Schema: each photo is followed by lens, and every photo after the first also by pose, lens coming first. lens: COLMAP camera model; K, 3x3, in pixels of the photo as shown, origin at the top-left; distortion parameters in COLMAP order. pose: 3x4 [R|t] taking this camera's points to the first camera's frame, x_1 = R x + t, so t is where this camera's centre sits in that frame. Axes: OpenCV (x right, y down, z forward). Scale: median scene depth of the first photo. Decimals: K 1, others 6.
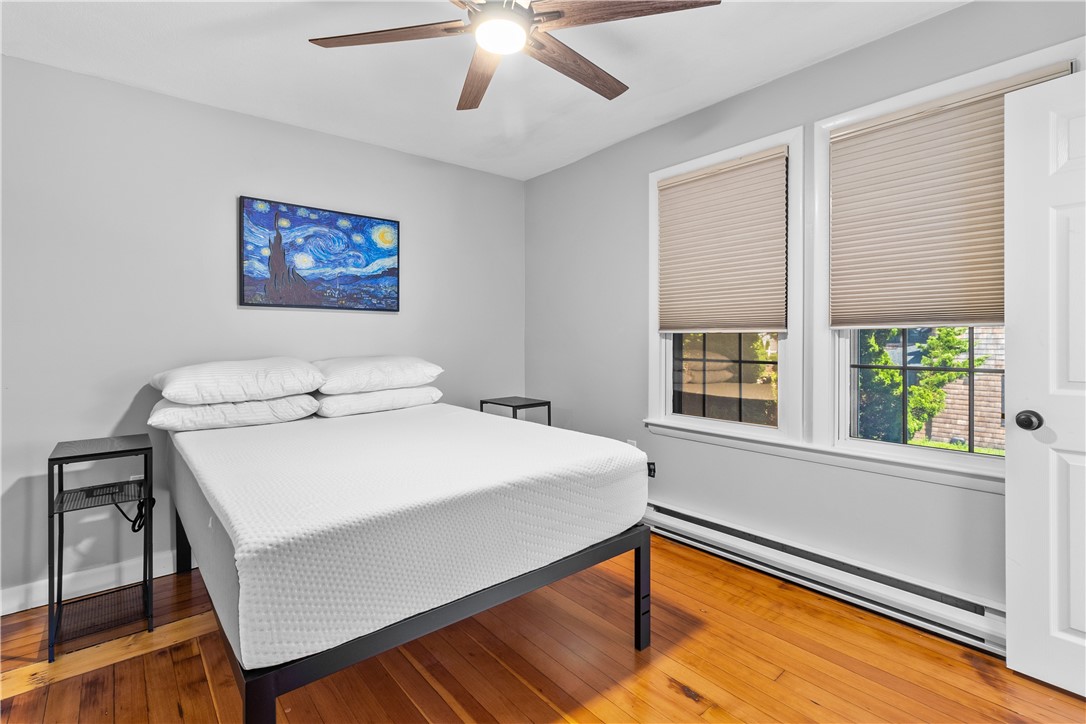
lens RADIAL K [[503.6, 0, 548.8], [0, 503.6, 336.9], [0, 0, 1]] dist [0.004030, 0.001085]
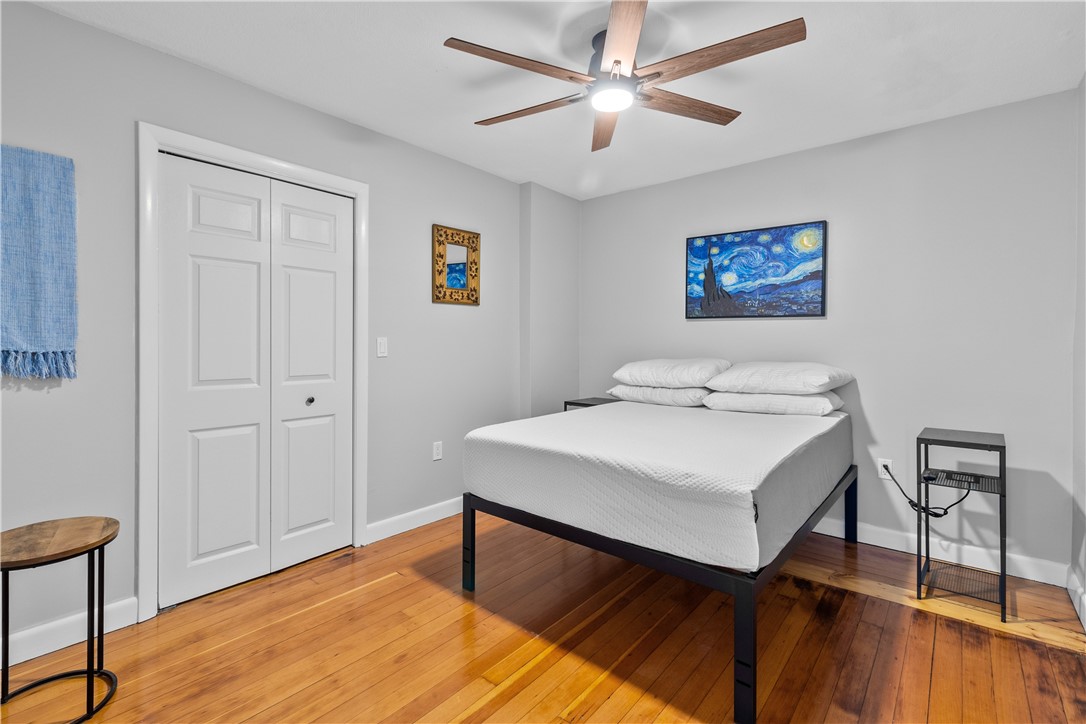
lens RADIAL K [[503.6, 0, 540.9], [0, 503.6, 346.6], [0, 0, 1]] dist [0.004030, 0.001085]
pose [[0.172321, 0.013492, -0.984948, 0.593763], [-0.004090, 0.999907, 0.012981, -0.003246], [0.985032, 0.001792, 0.172360, 0.341892]]
